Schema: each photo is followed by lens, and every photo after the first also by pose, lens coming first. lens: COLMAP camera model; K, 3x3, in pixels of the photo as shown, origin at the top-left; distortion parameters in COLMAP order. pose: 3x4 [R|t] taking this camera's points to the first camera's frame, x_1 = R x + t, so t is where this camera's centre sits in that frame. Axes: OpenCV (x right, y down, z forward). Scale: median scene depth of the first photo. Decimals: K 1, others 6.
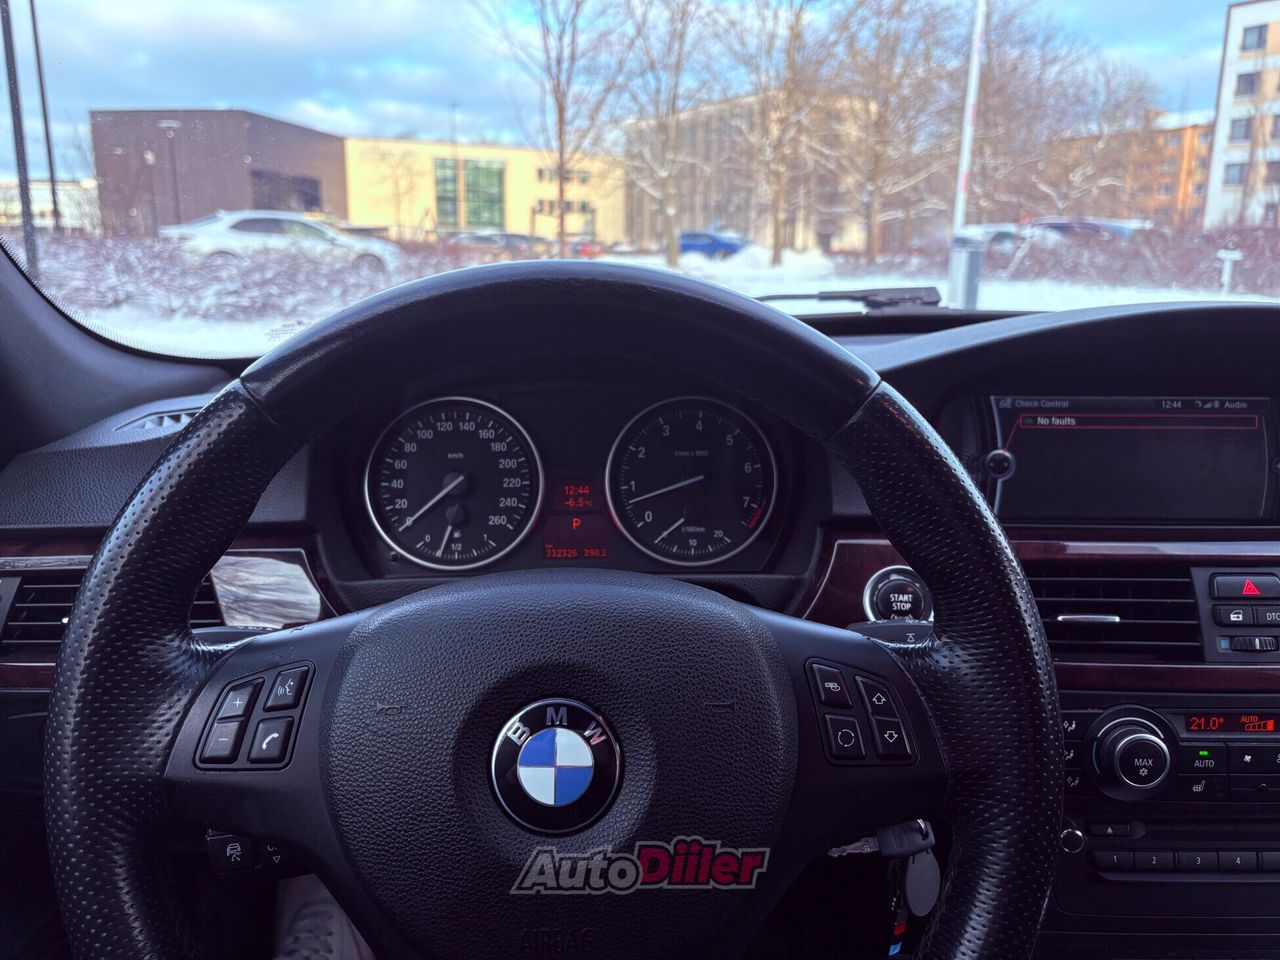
lens RADIAL K [[973.7, 0, 635.7], [0, 973.7, 479.0], [0, 0, 1]] dist [0.039000, -0.051020]
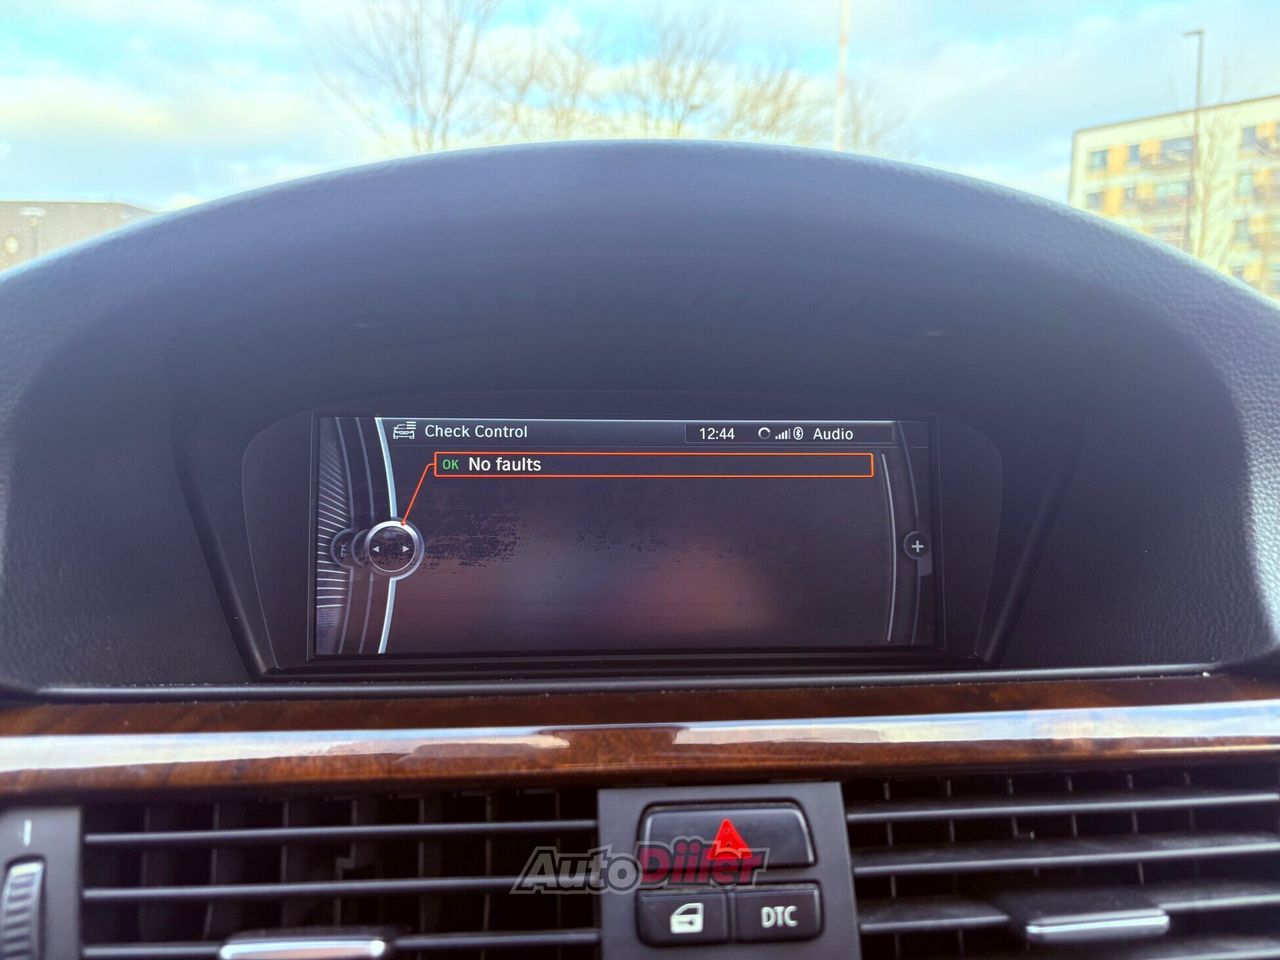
lens RADIAL K [[973.7, 0, 639.0], [0, 973.7, 486.5], [0, 0, 1]] dist [0.039000, -0.051020]
pose [[0.994434, -0.003821, 0.105293, 0.446102], [0.013400, 0.995813, -0.090425, 0.000507], [-0.104507, 0.091333, 0.990321, 0.478297]]
